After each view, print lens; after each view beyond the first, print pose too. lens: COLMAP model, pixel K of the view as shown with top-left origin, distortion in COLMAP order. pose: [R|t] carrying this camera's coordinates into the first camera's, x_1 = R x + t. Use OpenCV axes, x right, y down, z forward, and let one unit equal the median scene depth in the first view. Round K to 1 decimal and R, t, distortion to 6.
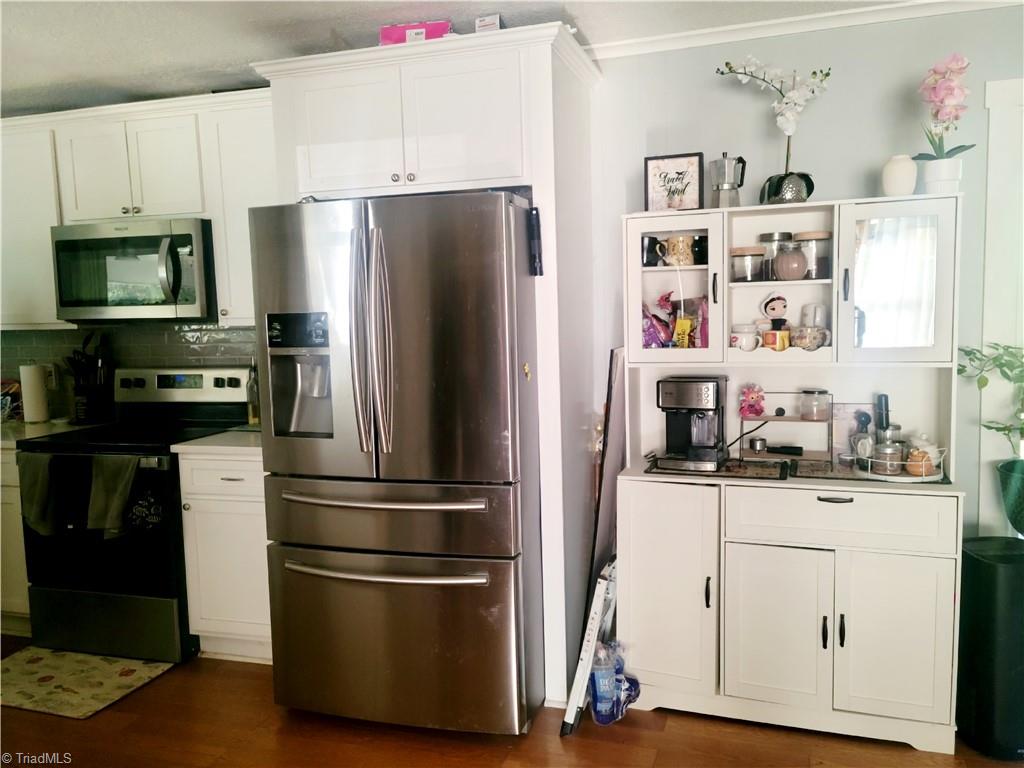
lens RADIAL K [[831.7, 0, 517.0], [0, 831.7, 400.2], [0, 0, 1]] dist [0.084895, -0.035378]
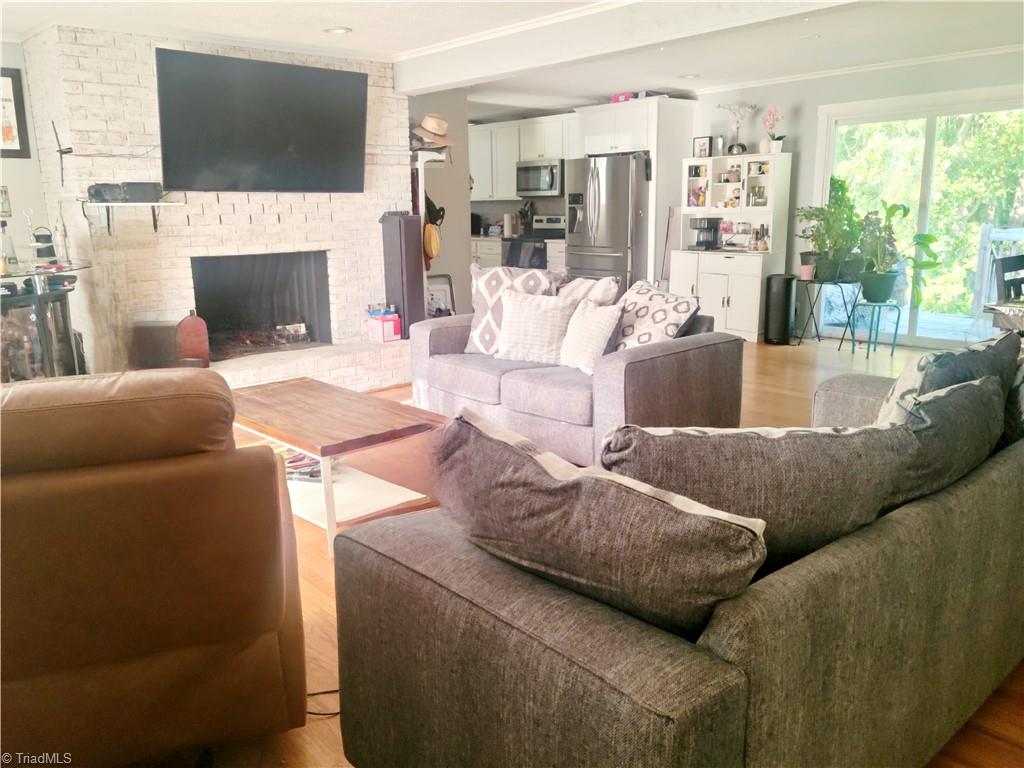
lens RADIAL K [[831.7, 0, 513.1], [0, 831.7, 405.4], [0, 0, 1]] dist [0.084895, -0.035378]
pose [[0.868724, 0.130622, -0.477761, 0.926398], [-0.062939, 0.985891, 0.155102, 0.171750], [0.491281, -0.104671, 0.864689, -1.578212]]
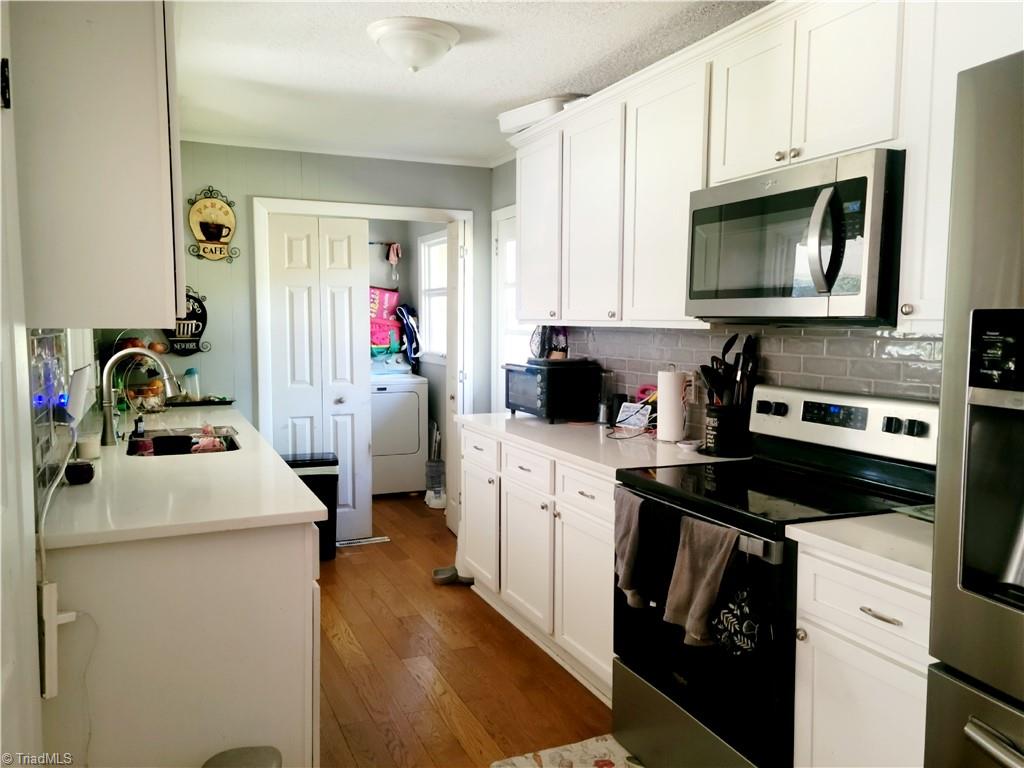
lens RADIAL K [[831.7, 0, 519.9], [0, 831.7, 378.4], [0, 0, 1]] dist [0.084895, -0.035378]
pose [[0.684733, 0.088221, -0.723435, -0.108363], [-0.110715, 0.993717, 0.016389, -0.038145], [0.720335, 0.068873, 0.690198, 0.415496]]
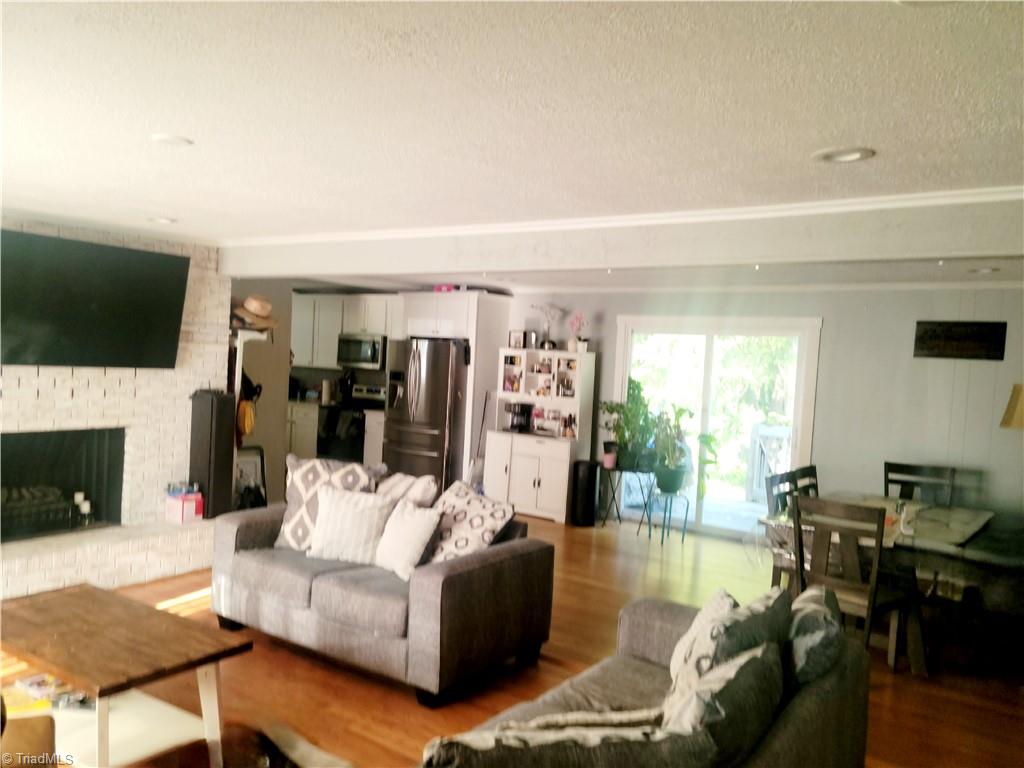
lens RADIAL K [[831.7, 0, 519.7], [0, 831.7, 416.1], [0, 0, 1]] dist [0.084895, -0.035378]
pose [[0.952825, 0.102533, -0.285678, 0.913685], [-0.115838, 0.992814, -0.030025, 0.093576], [0.280547, 0.061701, 0.957855, -1.589761]]
